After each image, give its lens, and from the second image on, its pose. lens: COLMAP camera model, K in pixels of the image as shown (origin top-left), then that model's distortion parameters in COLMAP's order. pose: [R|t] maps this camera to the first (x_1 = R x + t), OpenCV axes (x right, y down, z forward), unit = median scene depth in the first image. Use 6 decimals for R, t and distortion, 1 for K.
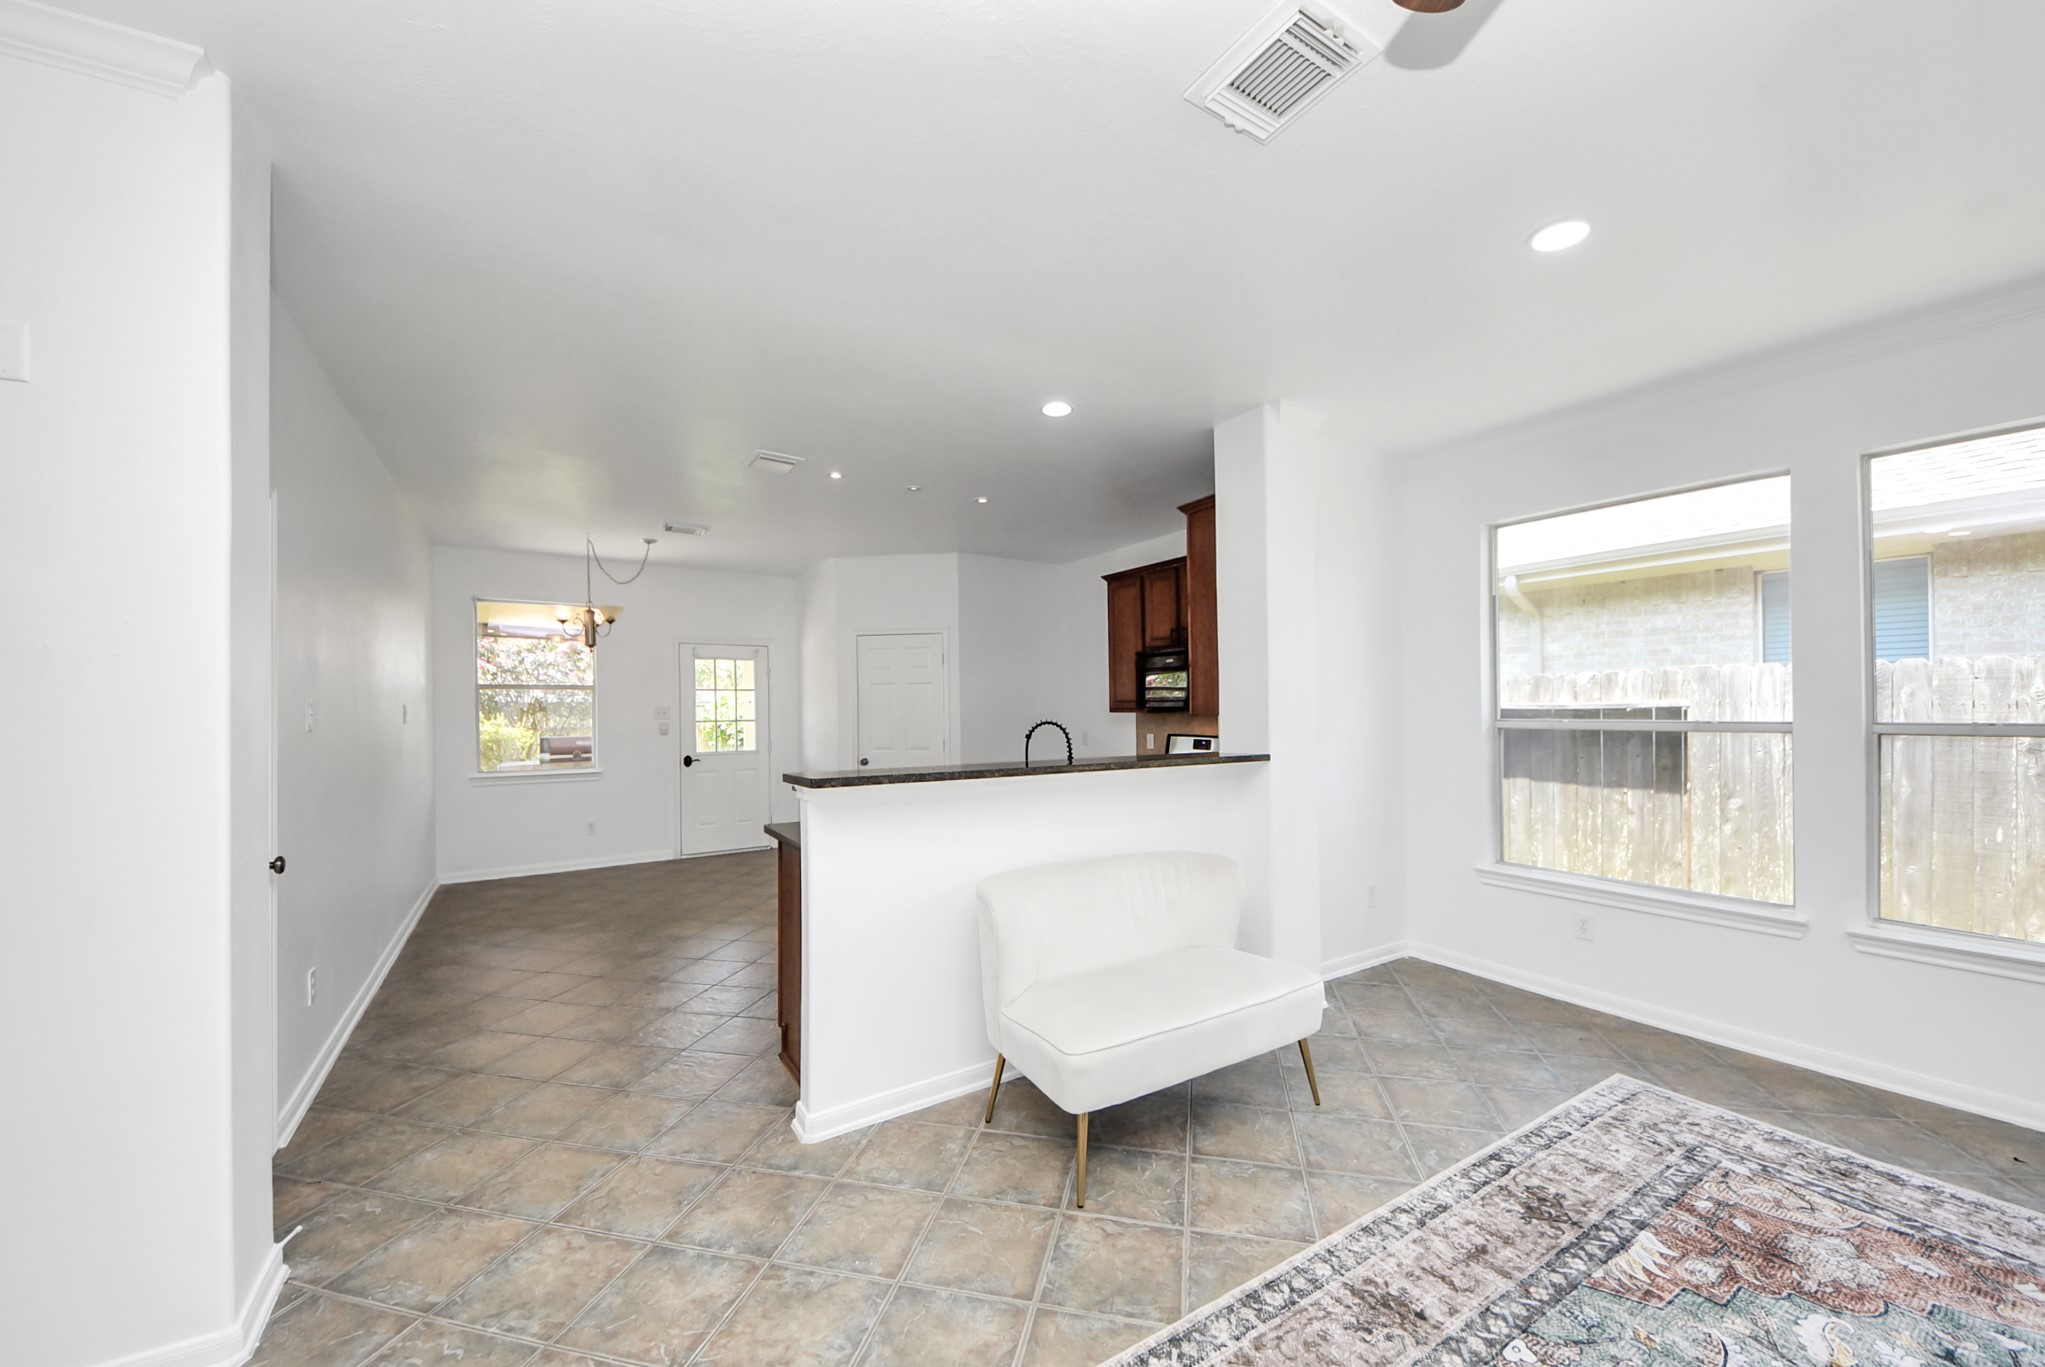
lens RADIAL K [[744.7, 0, 1021.1], [0, 744.7, 699.3], [0, 0, 1]] dist [0.002896, 0.000035]
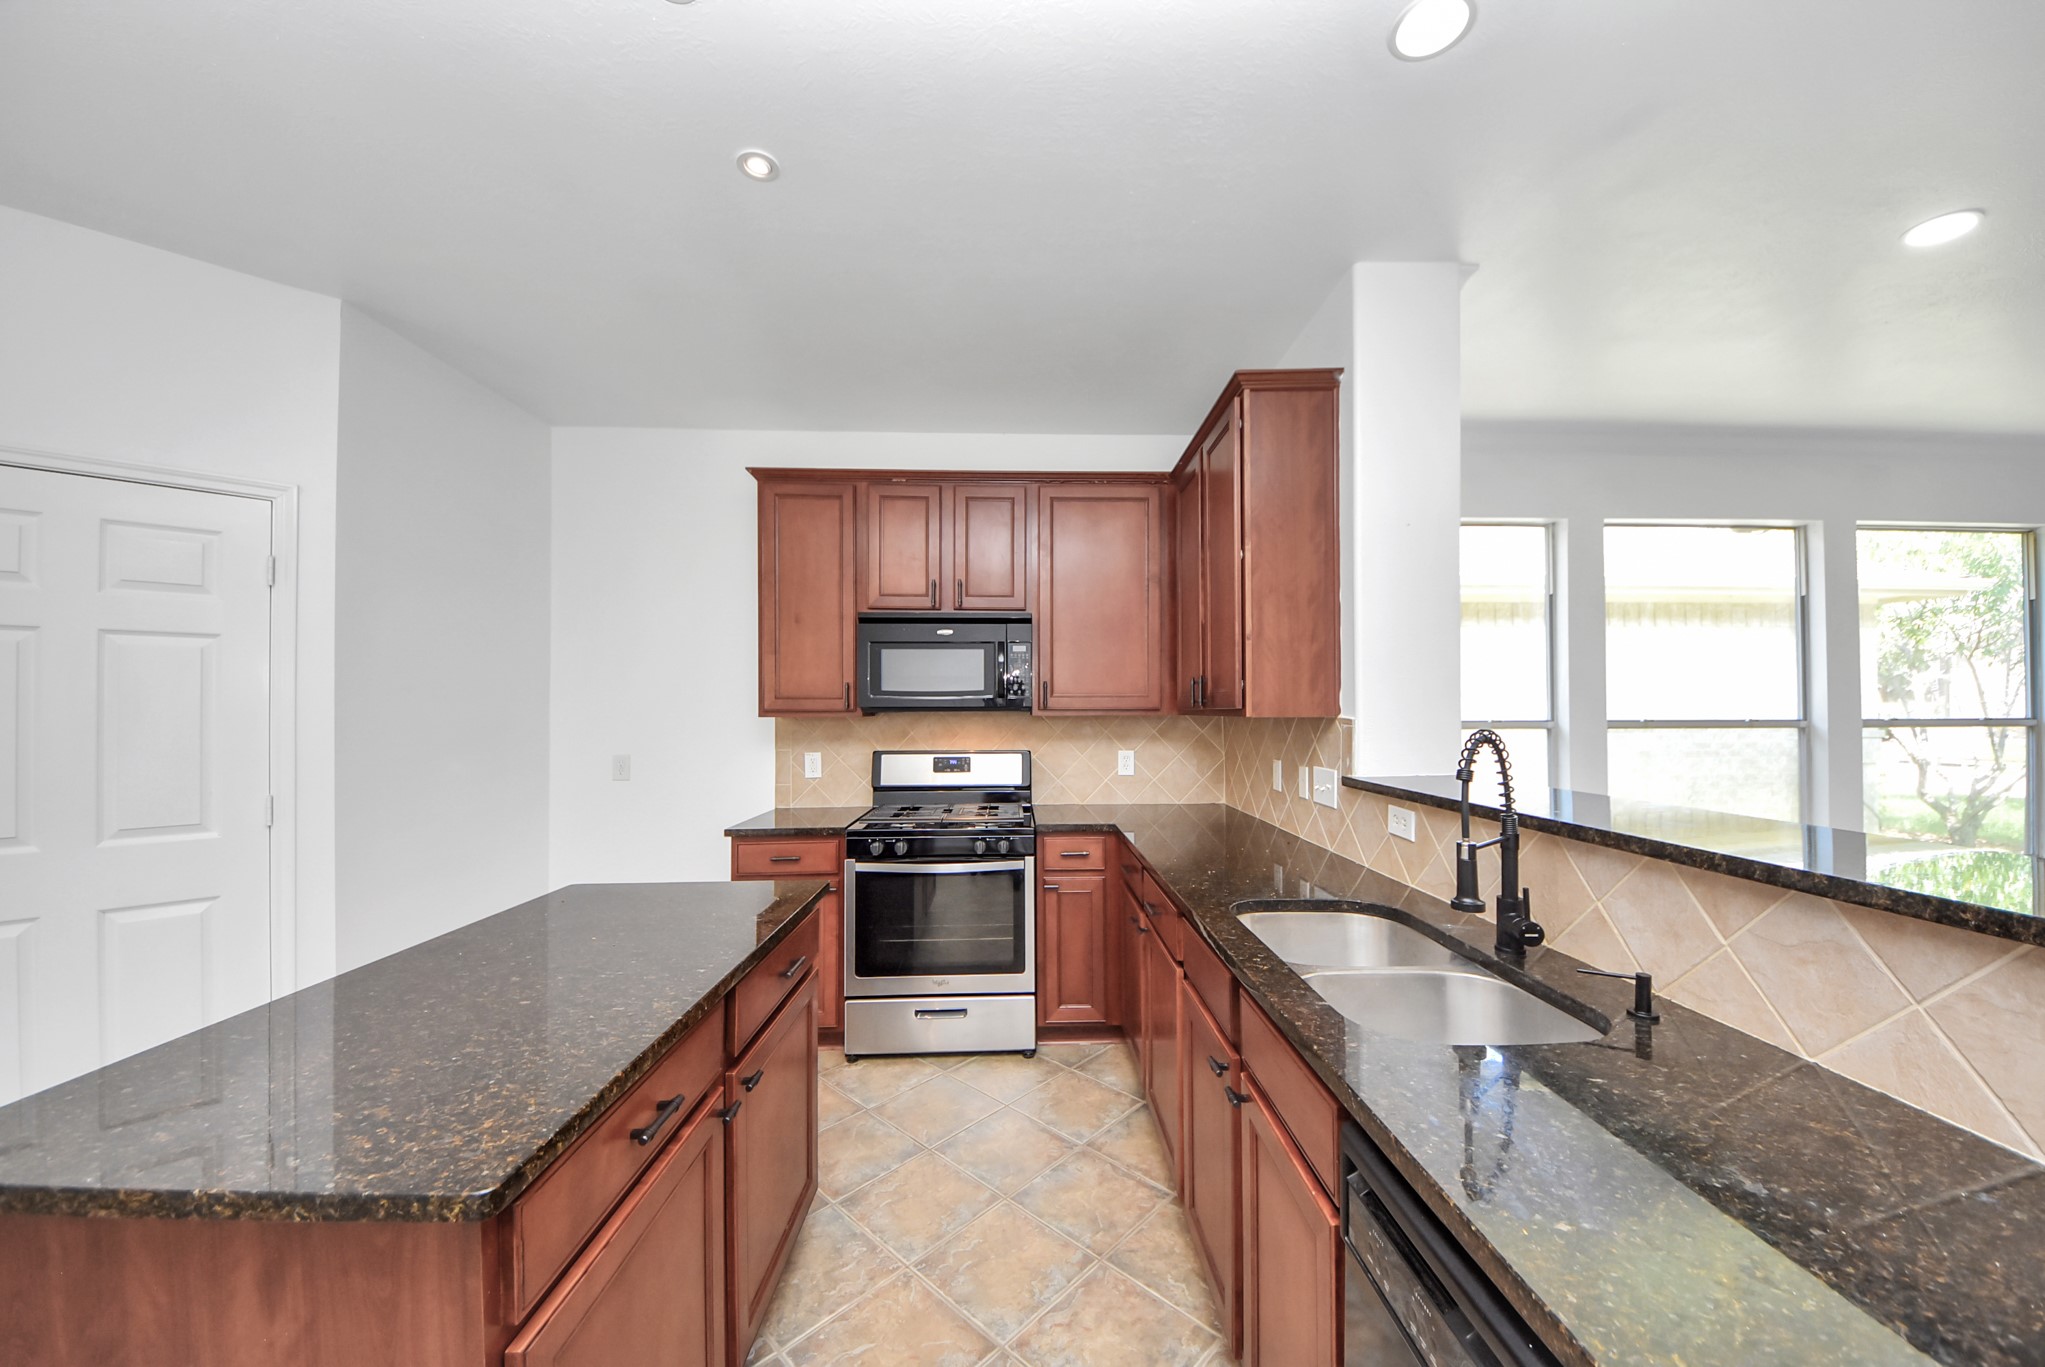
lens RADIAL K [[744.7, 0, 1032.6], [0, 744.7, 699.7], [0, 0, 1]] dist [0.002896, 0.000035]
pose [[0.504643, 0.018399, 0.863132, -0.269059], [-0.011872, 0.999826, -0.014371, 0.010987], [-0.863247, -0.002995, 0.504773, 0.571913]]
